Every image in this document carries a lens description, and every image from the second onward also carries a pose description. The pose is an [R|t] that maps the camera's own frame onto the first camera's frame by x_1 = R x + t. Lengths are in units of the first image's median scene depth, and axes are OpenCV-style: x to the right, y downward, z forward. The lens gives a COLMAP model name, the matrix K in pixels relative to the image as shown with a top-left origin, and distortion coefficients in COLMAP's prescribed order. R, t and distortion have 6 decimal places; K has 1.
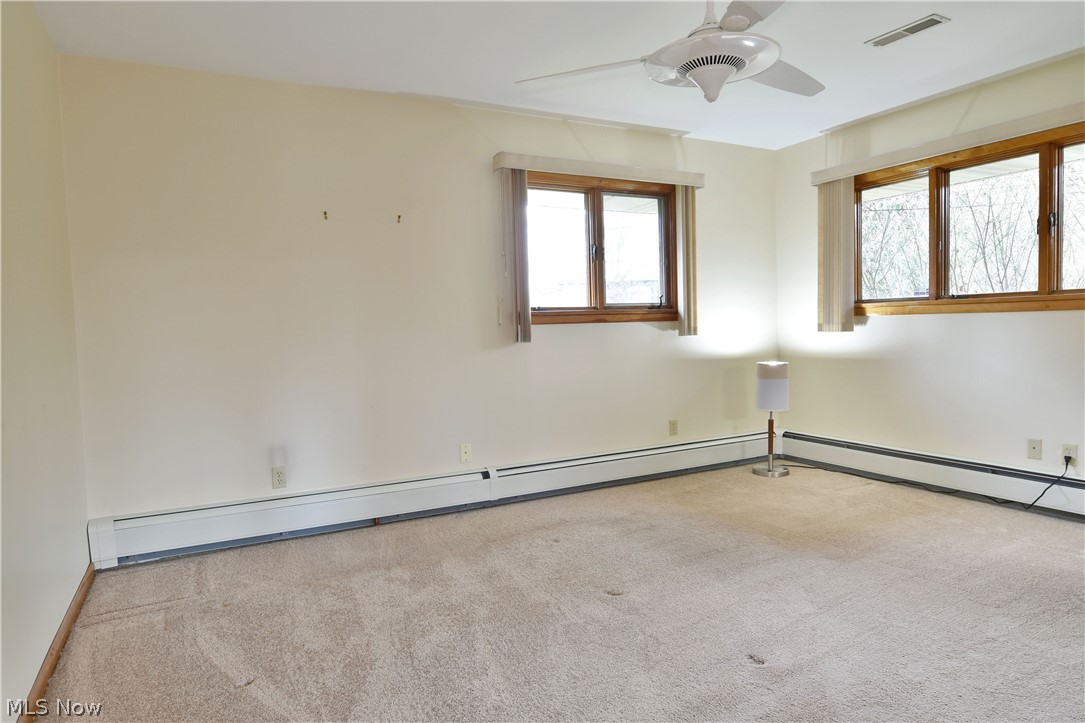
lens RADIAL K [[657.2, 0, 535.8], [0, 657.2, 363.8], [0, 0, 1]] dist [-0.010303, -0.006618]
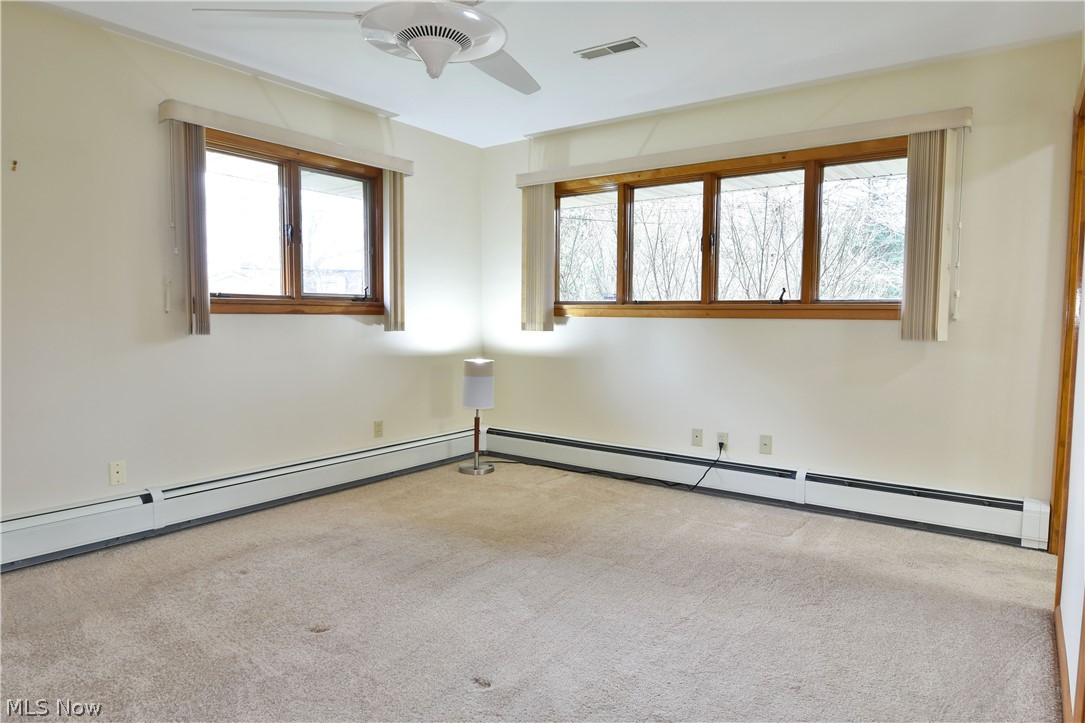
lens RADIAL K [[657.2, 0, 540.3], [0, 657.2, 363.4], [0, 0, 1]] dist [-0.010303, -0.006618]
pose [[0.893637, 0.002624, 0.448784, -0.005752], [-0.007373, 0.999934, 0.008835, -0.007396], [-0.448731, -0.011204, 0.893597, 0.072741]]
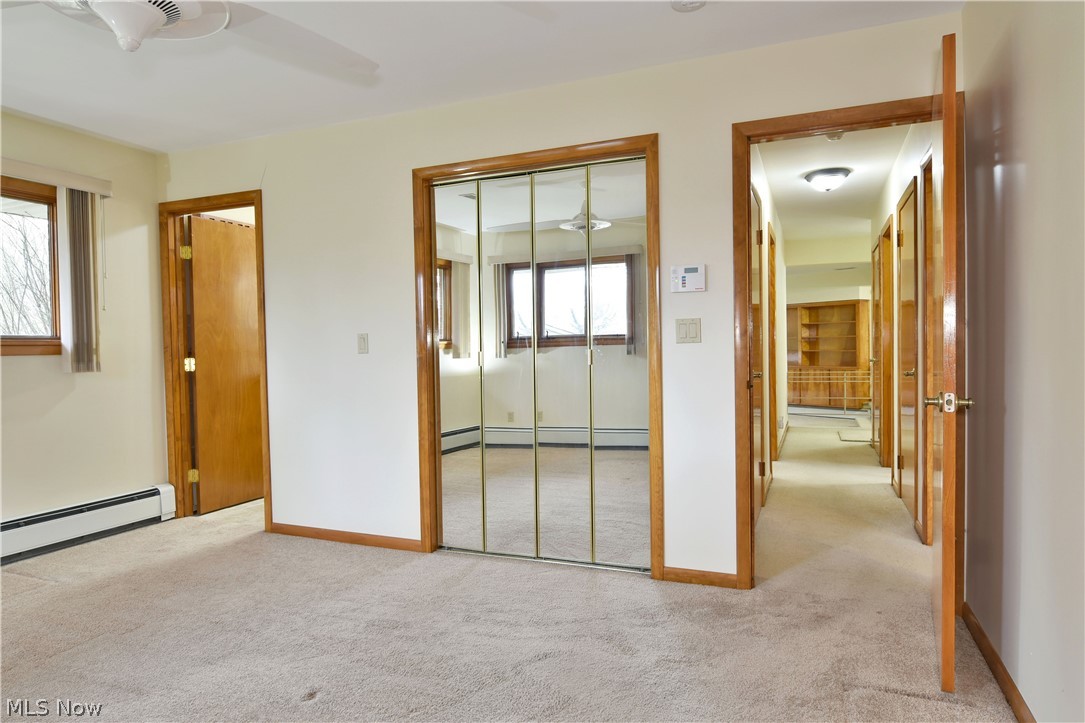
lens RADIAL K [[657.2, 0, 549.1], [0, 657.2, 363.2], [0, 0, 1]] dist [-0.010303, -0.006618]
pose [[-0.653326, 0.020276, 0.756805, -1.071585], [0.075457, 0.996408, 0.038444, -0.082729], [-0.753307, 0.082222, -0.652509, 2.053971]]
